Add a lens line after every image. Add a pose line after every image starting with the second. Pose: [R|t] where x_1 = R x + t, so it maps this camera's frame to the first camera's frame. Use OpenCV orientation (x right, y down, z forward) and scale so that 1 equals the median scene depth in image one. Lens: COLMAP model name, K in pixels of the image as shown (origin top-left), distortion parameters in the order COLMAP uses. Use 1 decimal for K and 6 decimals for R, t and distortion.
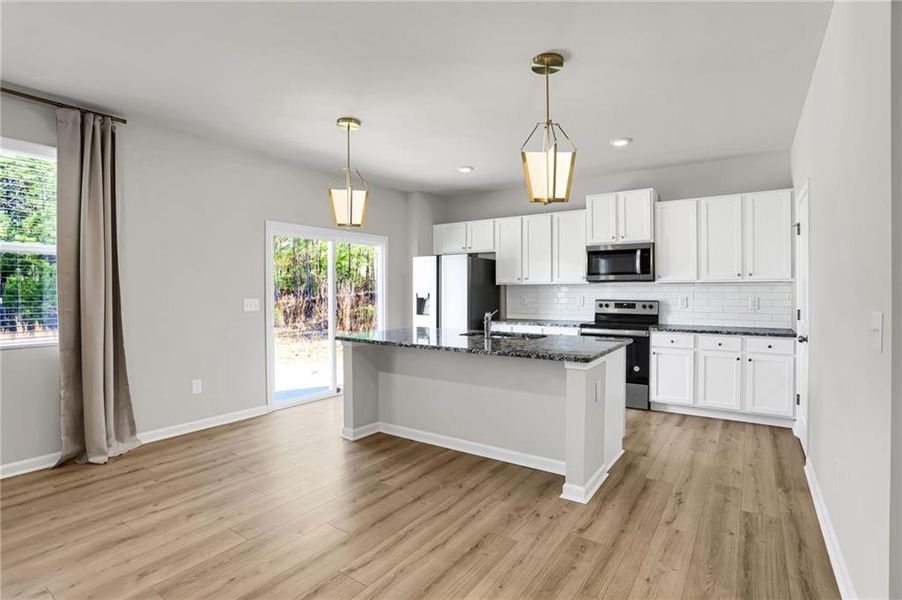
lens RADIAL K [[429.5, 0, 449.6], [0, 429.5, 293.5], [0, 0, 1]] dist [-0.045352, 0.000354]
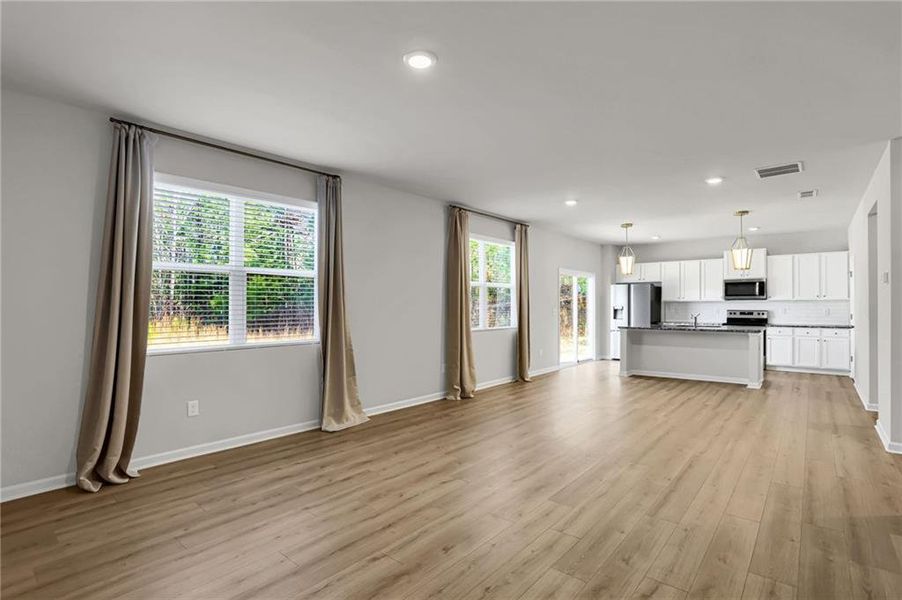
lens RADIAL K [[426.2, 0, 482.9], [0, 426.2, 300.7], [0, 0, 1]] dist [-0.001085, 0.000118]
pose [[0.999269, 0.001278, -0.038205, -0.688699], [-0.001866, 0.999881, -0.015346, 0.006204], [0.038181, 0.015406, 0.999152, -0.900695]]
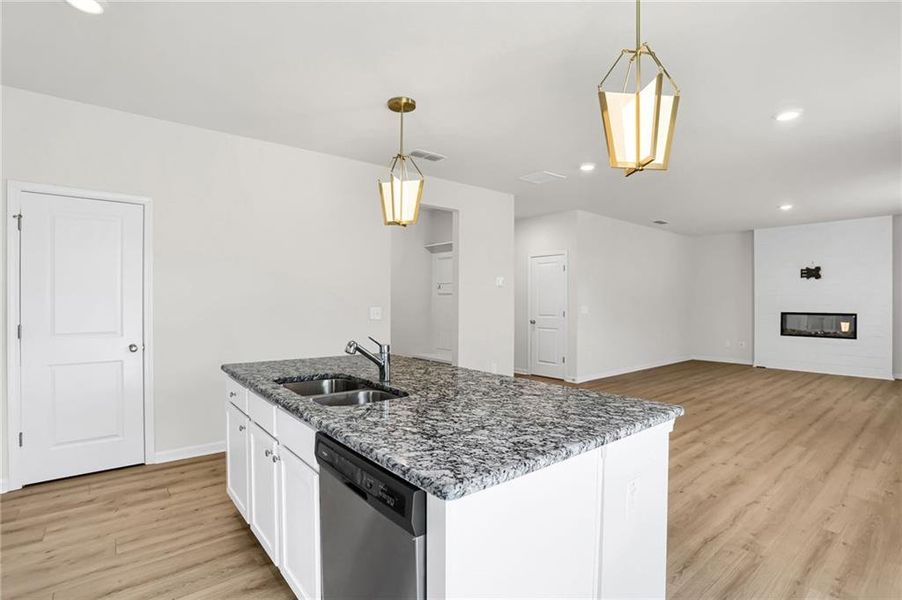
lens RADIAL K [[453.8, 0, 459.2], [0, 453.8, 299.7], [0, 0, 1]] dist [-0.081472, 0.035452]
pose [[-0.964121, 0.001510, 0.265461, -0.140910], [0.004122, 0.999948, 0.009282, -0.010305], [-0.265433, 0.010043, -0.964077, 1.240182]]
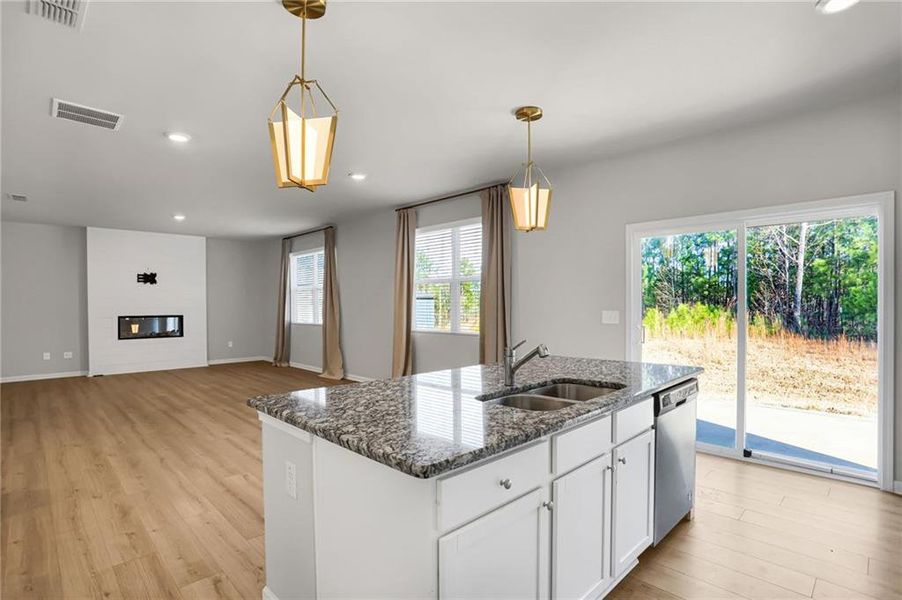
lens RADIAL K [[453.8, 0, 459.2], [0, 453.8, 299.7], [0, 0, 1]] dist [-0.081472, 0.035452]
pose [[-0.159933, -0.002141, -0.987125, 0.557725], [-0.005153, 0.999986, -0.001334, -0.008503], [0.987114, 0.004873, -0.159942, 0.814495]]
